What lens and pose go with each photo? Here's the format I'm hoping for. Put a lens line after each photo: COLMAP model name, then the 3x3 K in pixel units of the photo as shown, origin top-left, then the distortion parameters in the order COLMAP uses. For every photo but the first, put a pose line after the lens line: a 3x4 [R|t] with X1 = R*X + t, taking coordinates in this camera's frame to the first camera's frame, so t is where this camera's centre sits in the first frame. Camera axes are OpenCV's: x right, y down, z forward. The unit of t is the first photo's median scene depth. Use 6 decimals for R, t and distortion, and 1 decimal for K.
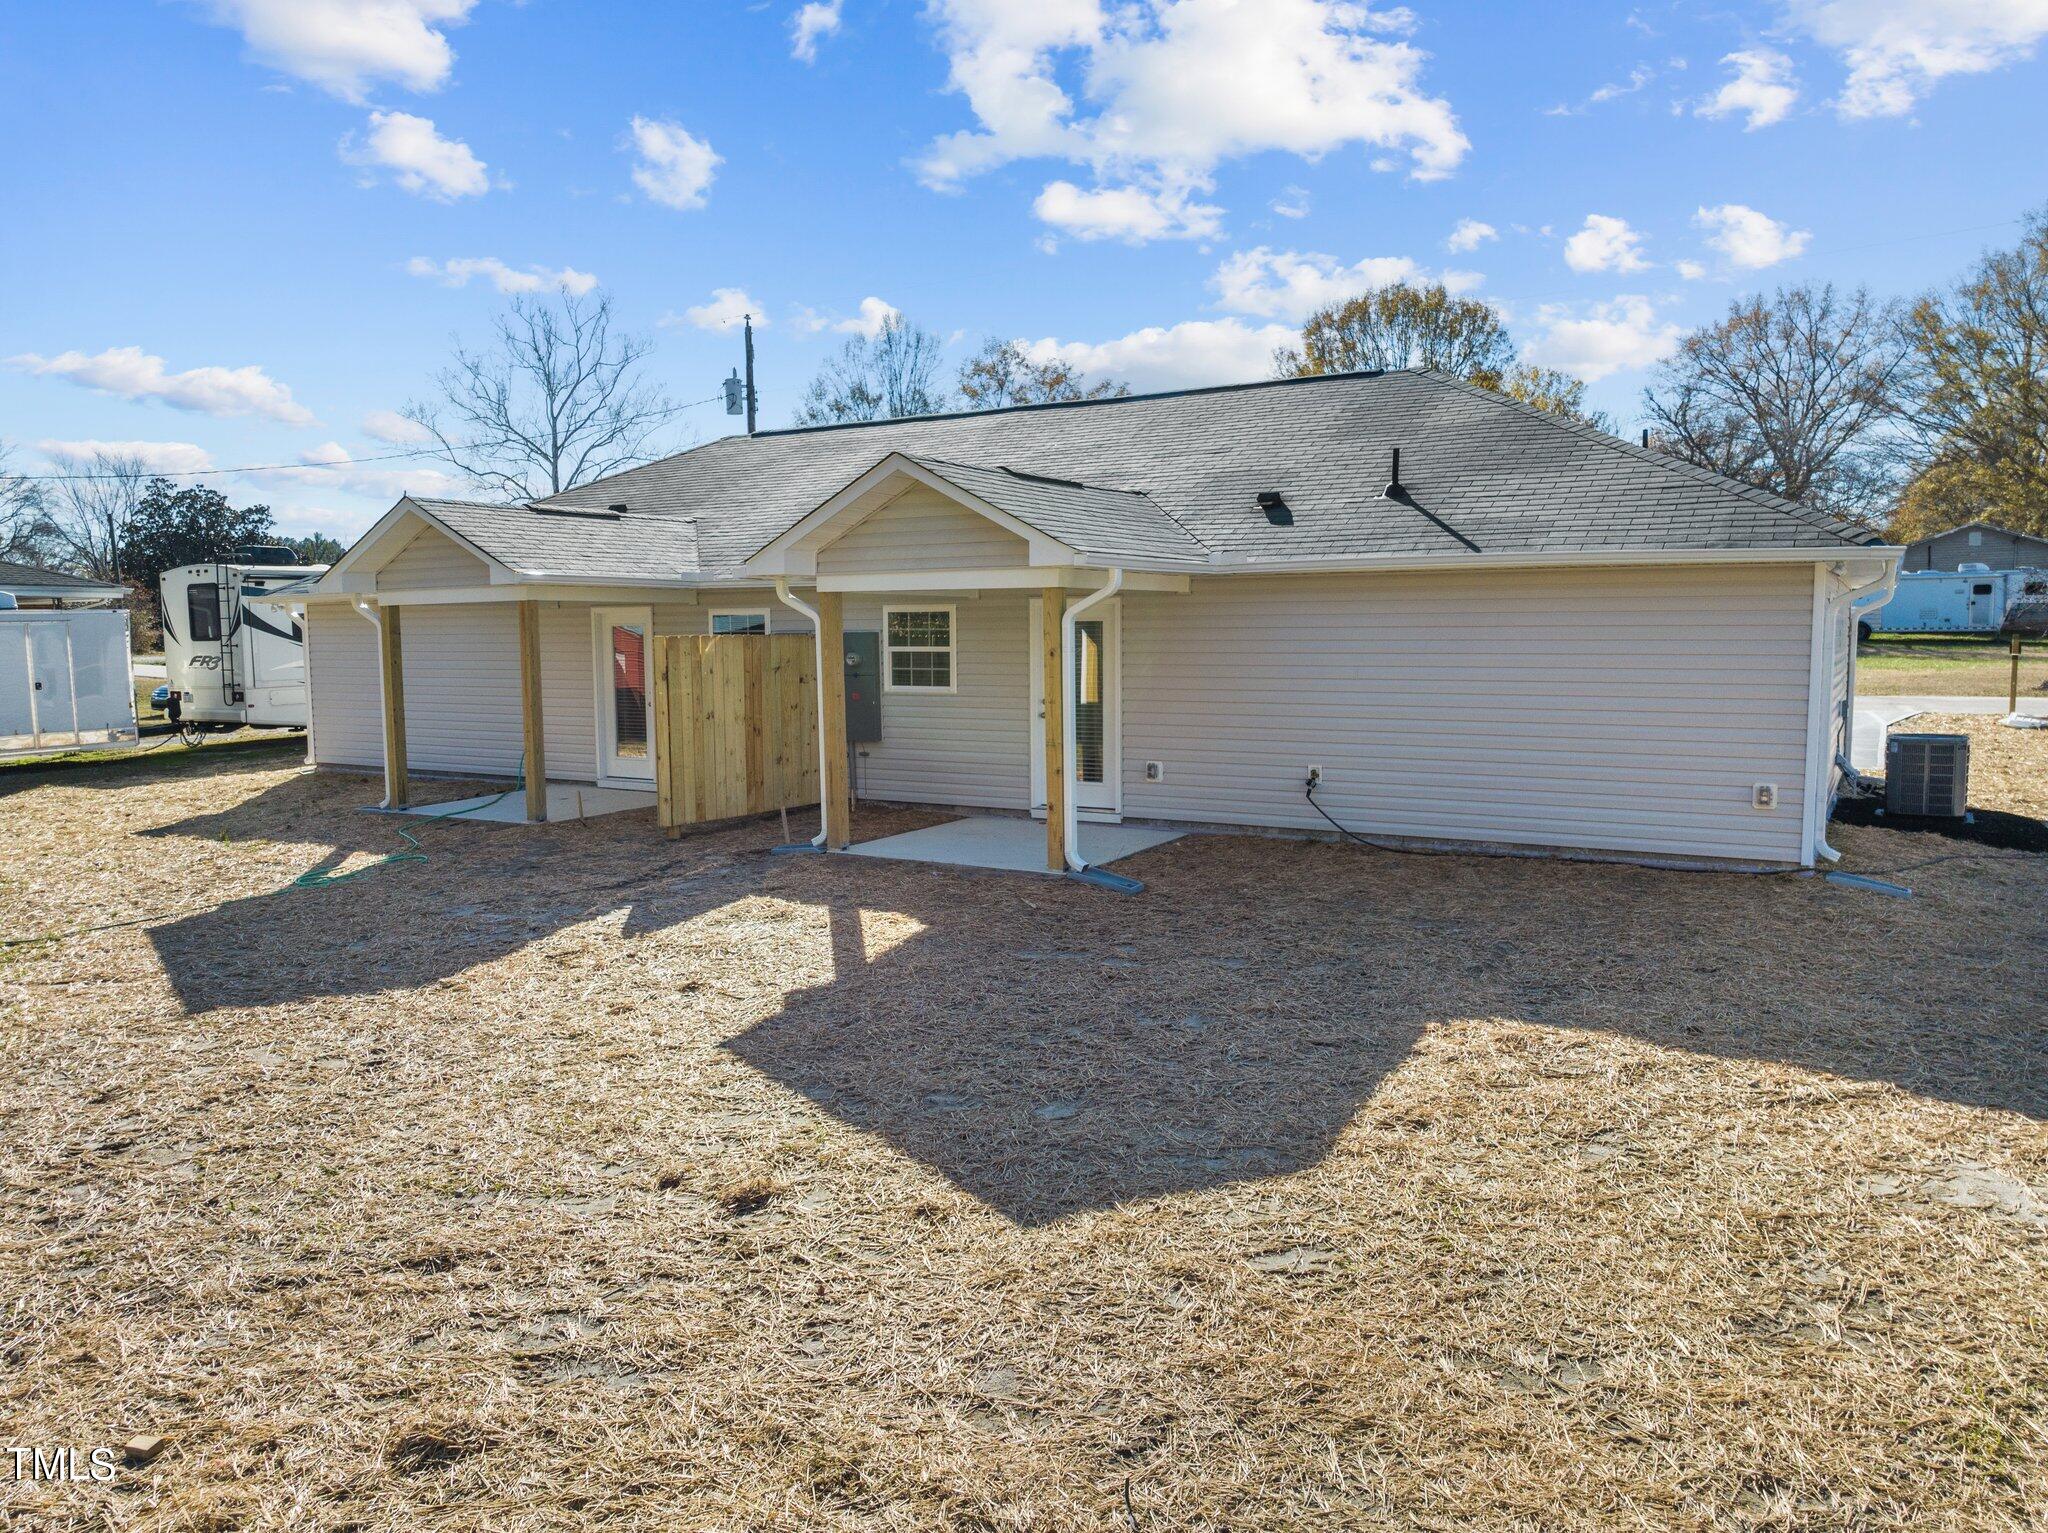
lens RADIAL K [[1444.2, 0, 1018.2], [0, 1444.2, 766.8], [0, 0, 1]] dist [-0.038077, 0.003503]
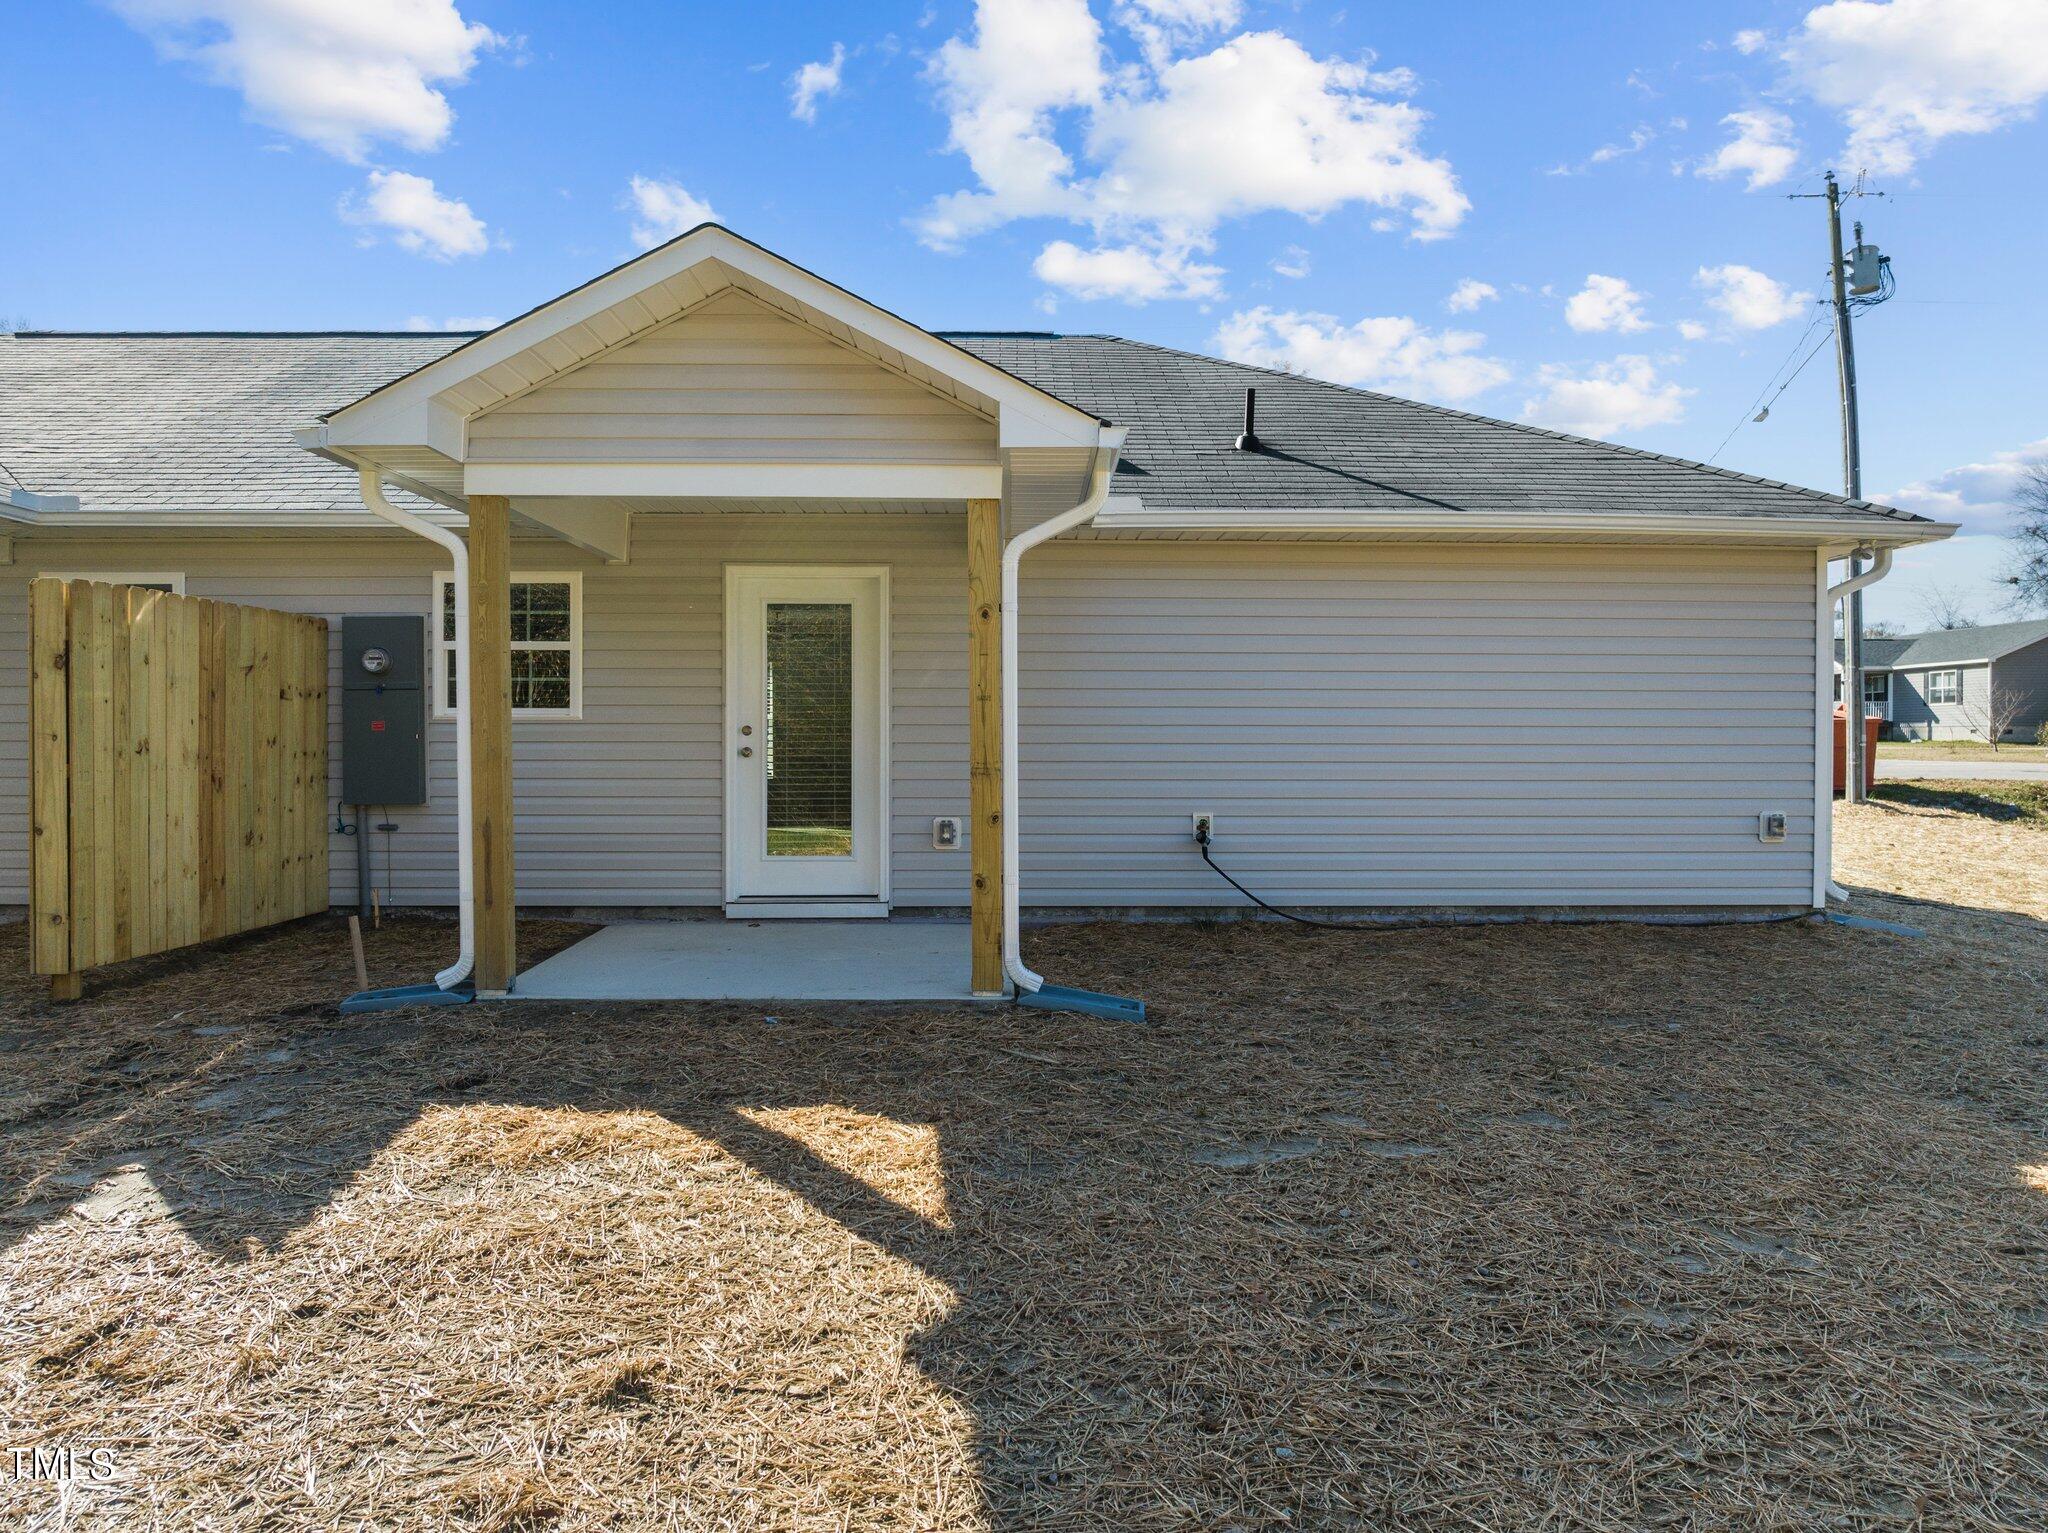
lens RADIAL K [[1444.2, 0, 1018.2], [0, 1444.2, 766.8], [0, 0, 1]] dist [-0.038077, 0.003503]
pose [[0.842491, -0.000362, 0.538710, -0.240634], [0.042060, 0.996991, -0.065108, 0.017724], [-0.537065, 0.077511, 0.839972, 0.450268]]
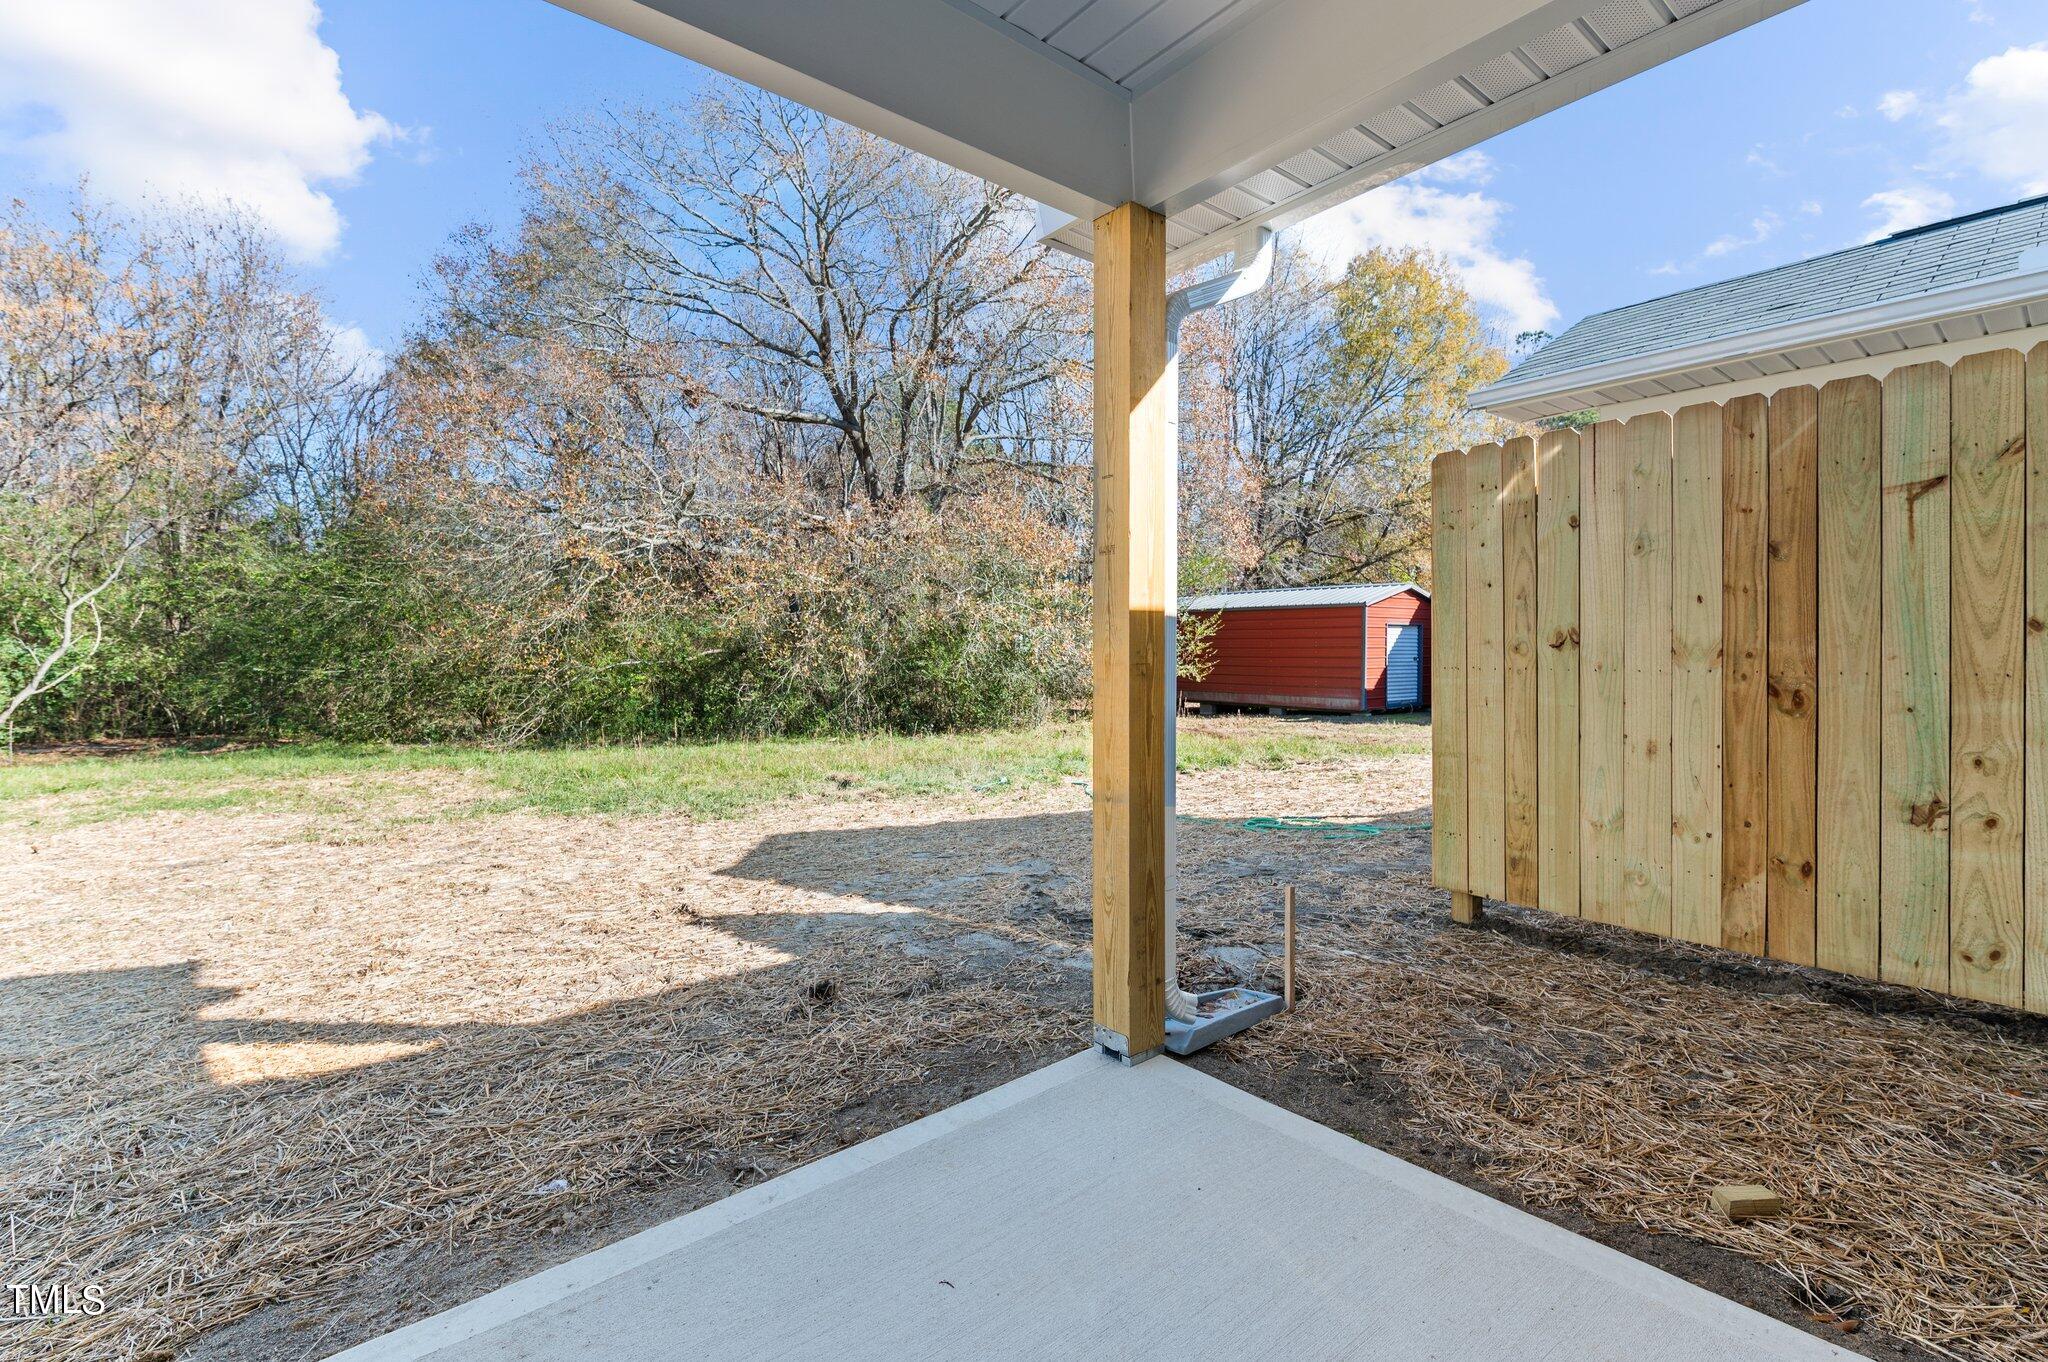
lens RADIAL K [[888.9, 0, 1020.9], [0, 888.9, 668.1], [0, 0, 1]] dist [0.002371, -0.008443]
pose [[-0.356940, 0.016968, -0.933973, 0.061405], [-0.085785, 0.995015, 0.050862, -0.029572], [0.930180, 0.098276, -0.353705, 1.020801]]
